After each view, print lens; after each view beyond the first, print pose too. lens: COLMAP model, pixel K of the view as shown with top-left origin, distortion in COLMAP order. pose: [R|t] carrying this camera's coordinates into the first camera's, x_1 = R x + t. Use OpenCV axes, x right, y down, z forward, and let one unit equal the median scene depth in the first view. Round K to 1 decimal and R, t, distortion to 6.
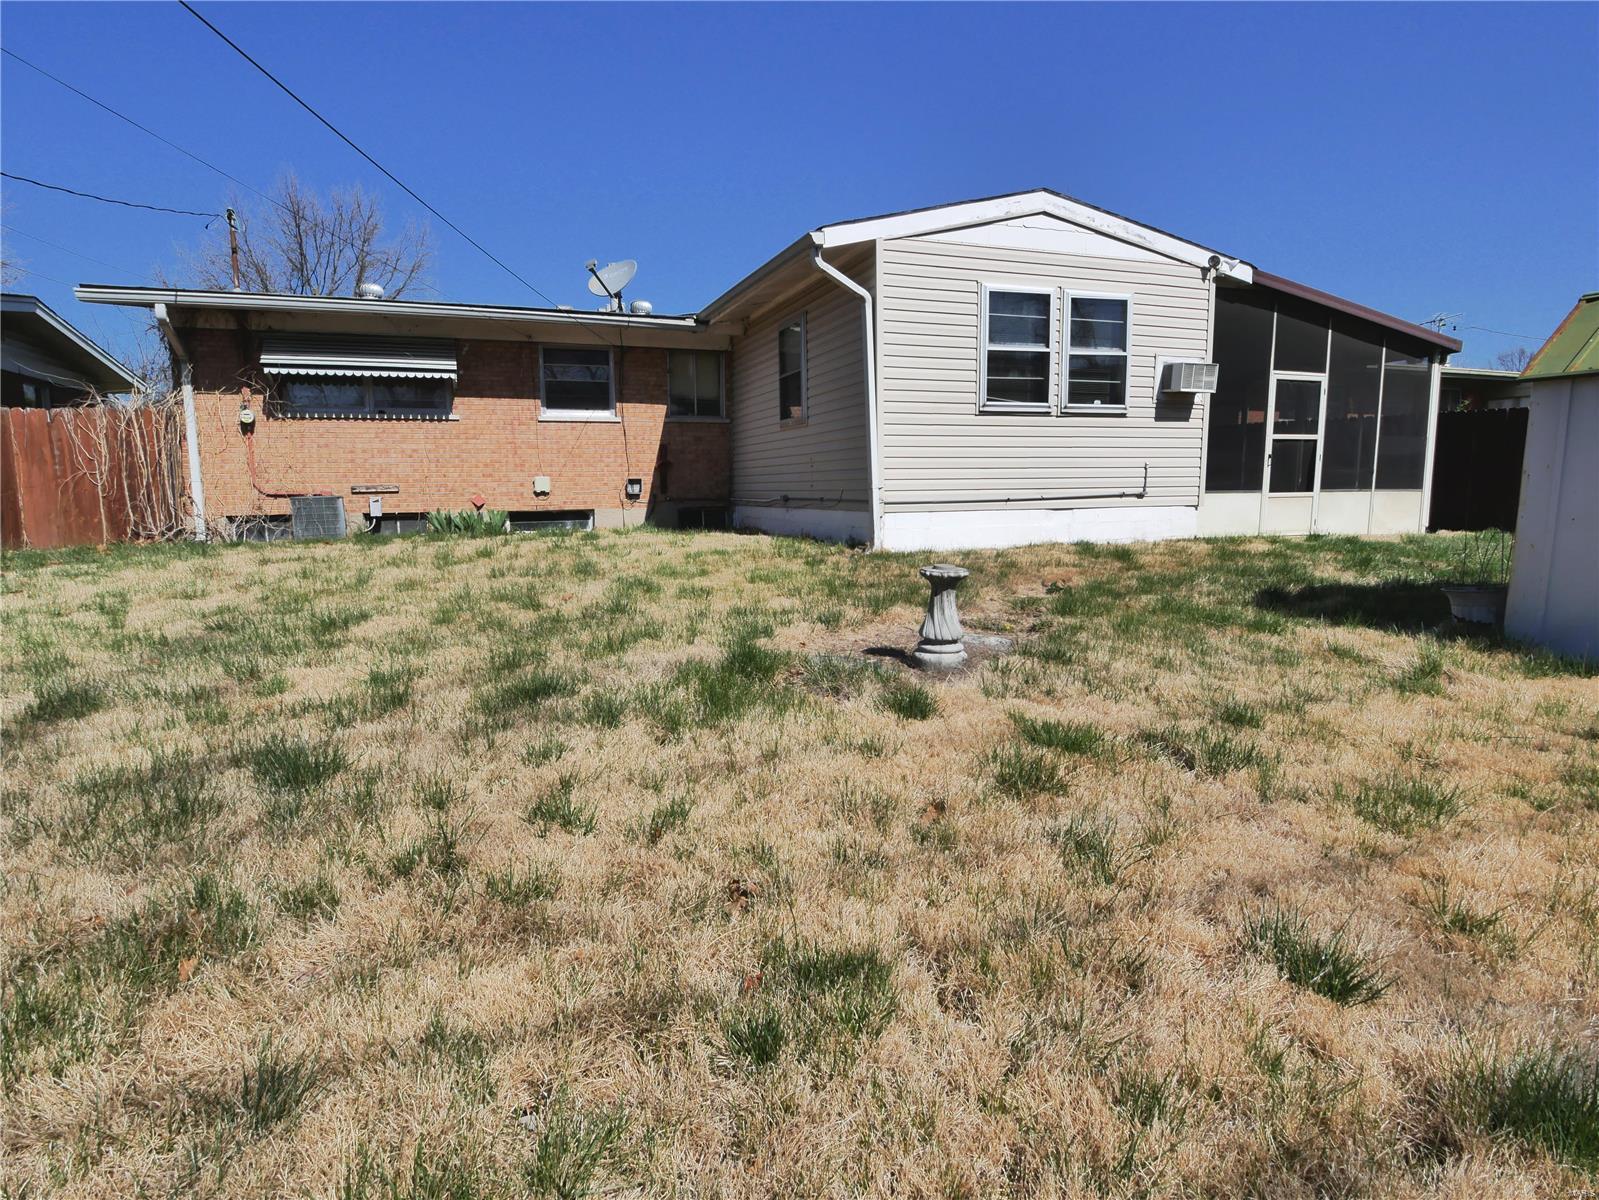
lens RADIAL K [[845.0, 0, 798.8], [0, 845.0, 595.5], [0, 0, 1]] dist [-0.004702, -0.000501]
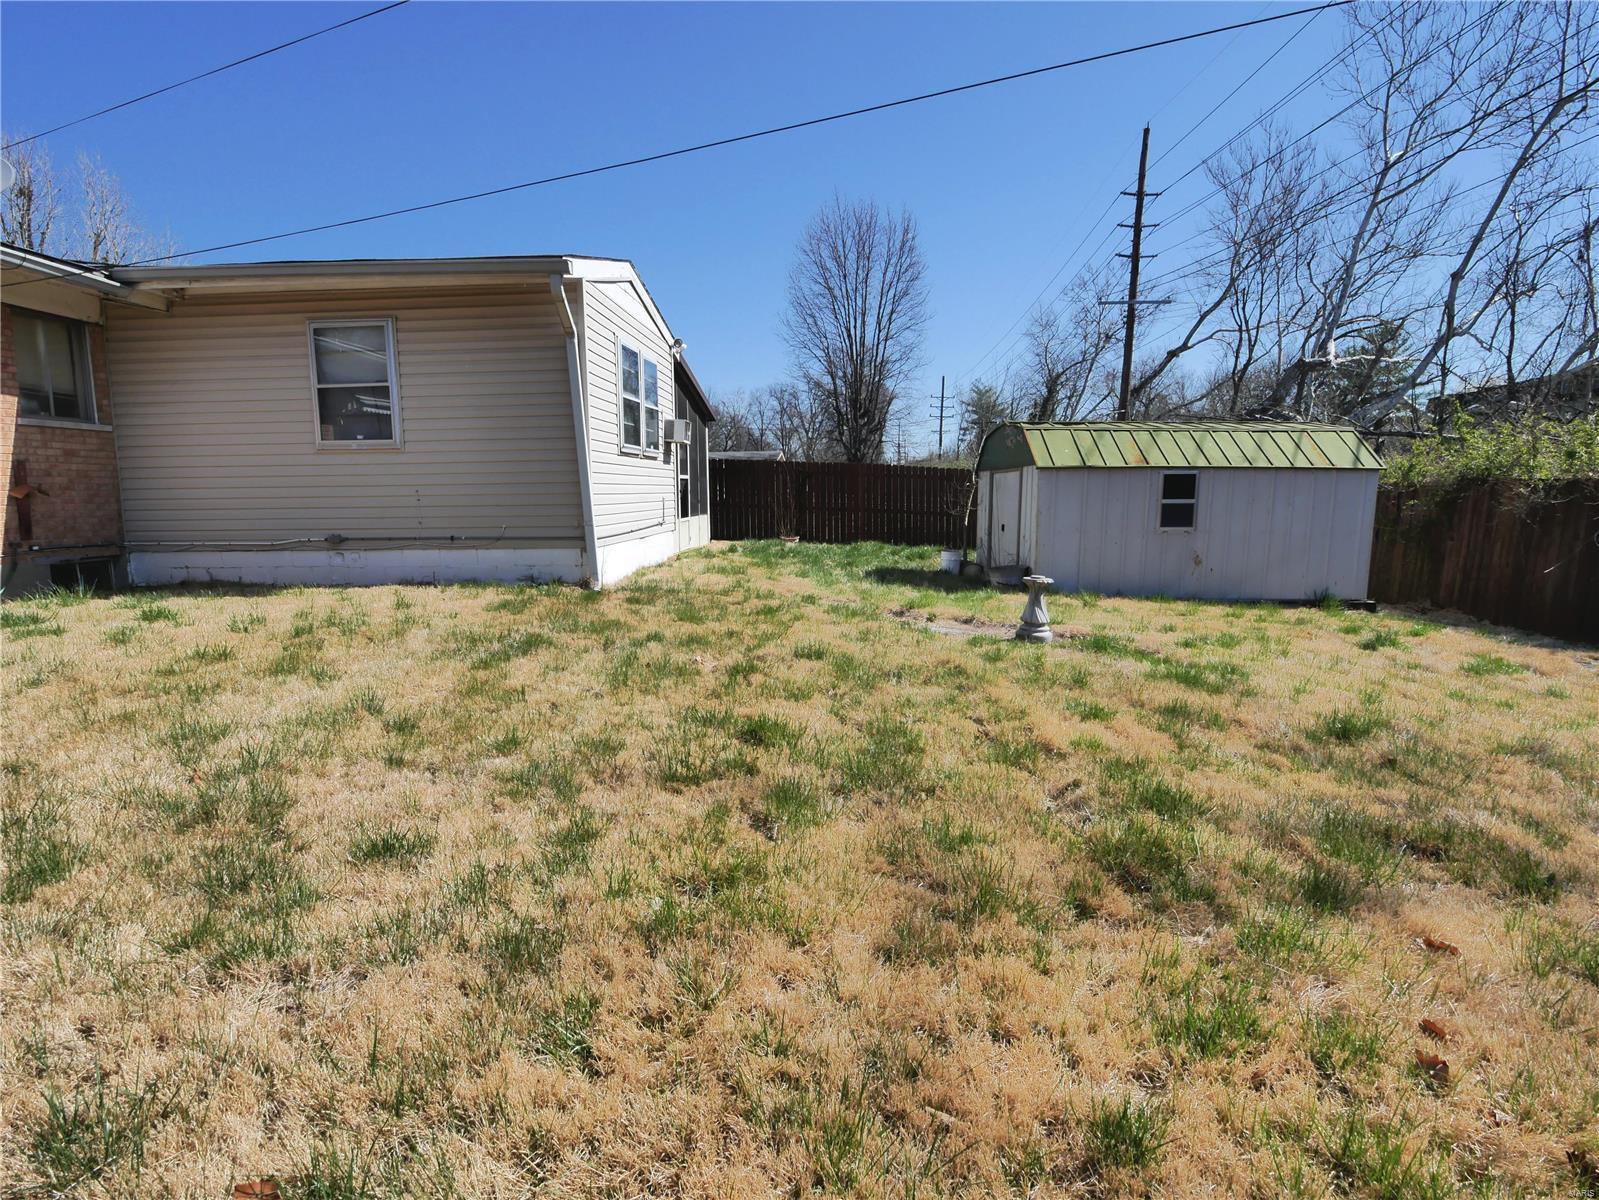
lens RADIAL K [[845.0, 0, 795.4], [0, 845.0, 604.7], [0, 0, 1]] dist [-0.004702, -0.000501]
pose [[0.407195, -0.118045, 0.905681, -0.614342], [0.121921, 0.989763, 0.074188, -0.064309], [-0.905167, 0.080213, 0.417419, 0.300638]]
